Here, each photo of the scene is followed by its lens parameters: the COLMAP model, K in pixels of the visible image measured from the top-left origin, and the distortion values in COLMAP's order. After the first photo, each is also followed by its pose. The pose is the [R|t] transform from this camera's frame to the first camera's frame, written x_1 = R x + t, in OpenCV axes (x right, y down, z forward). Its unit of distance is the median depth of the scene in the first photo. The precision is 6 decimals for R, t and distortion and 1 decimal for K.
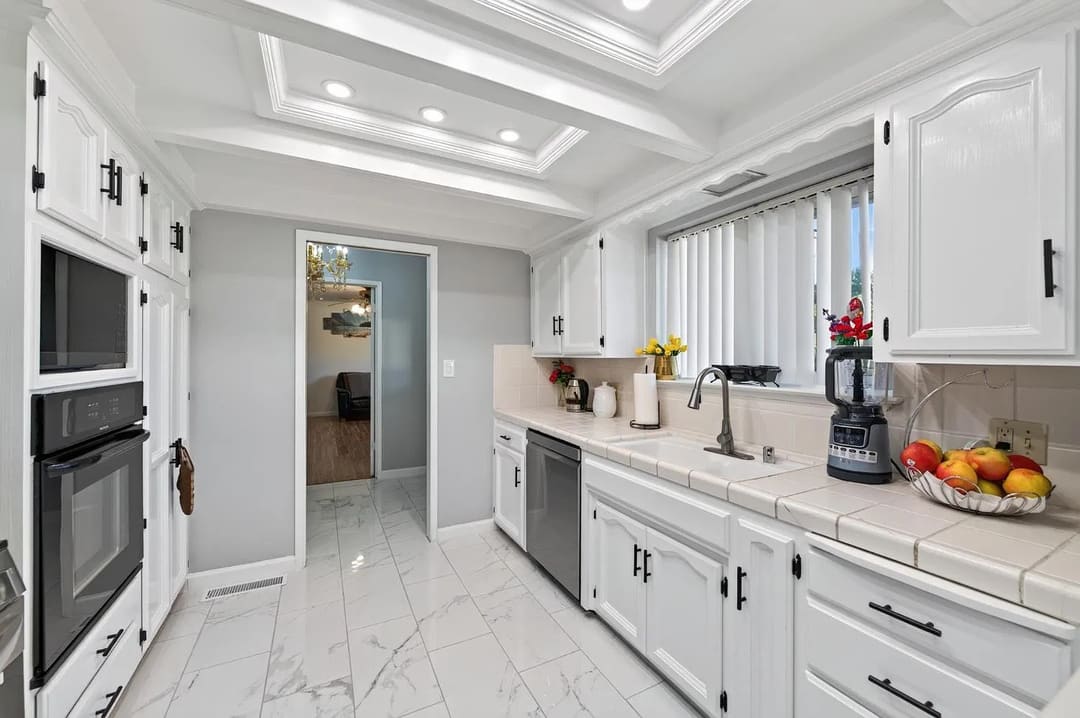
lens RADIAL K [[429.3, 0, 536.1], [0, 429.3, 355.8], [0, 0, 1]] dist [0.000373, -0.000404]
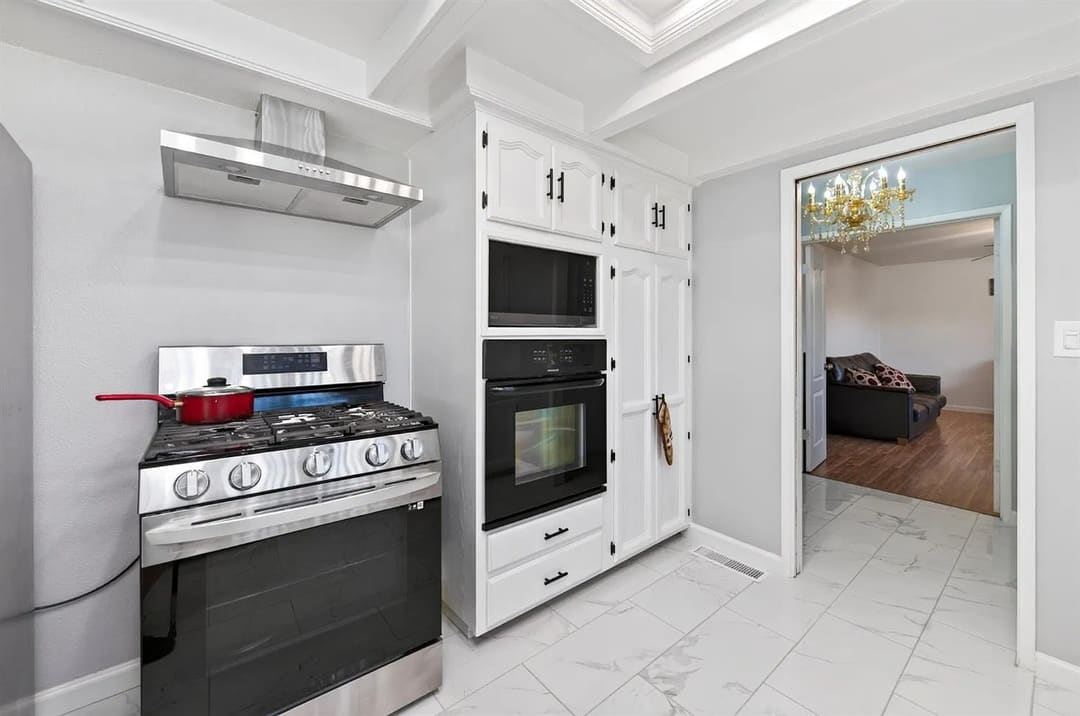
lens RADIAL K [[429.3, 0, 548.8], [0, 429.3, 334.5], [0, 0, 1]] dist [0.000373, -0.000404]
pose [[0.223917, -0.006109, -0.974589, 0.242942], [-0.000731, 0.999979, -0.006436, 0.051860], [0.974608, 0.002153, 0.223908, 0.552624]]
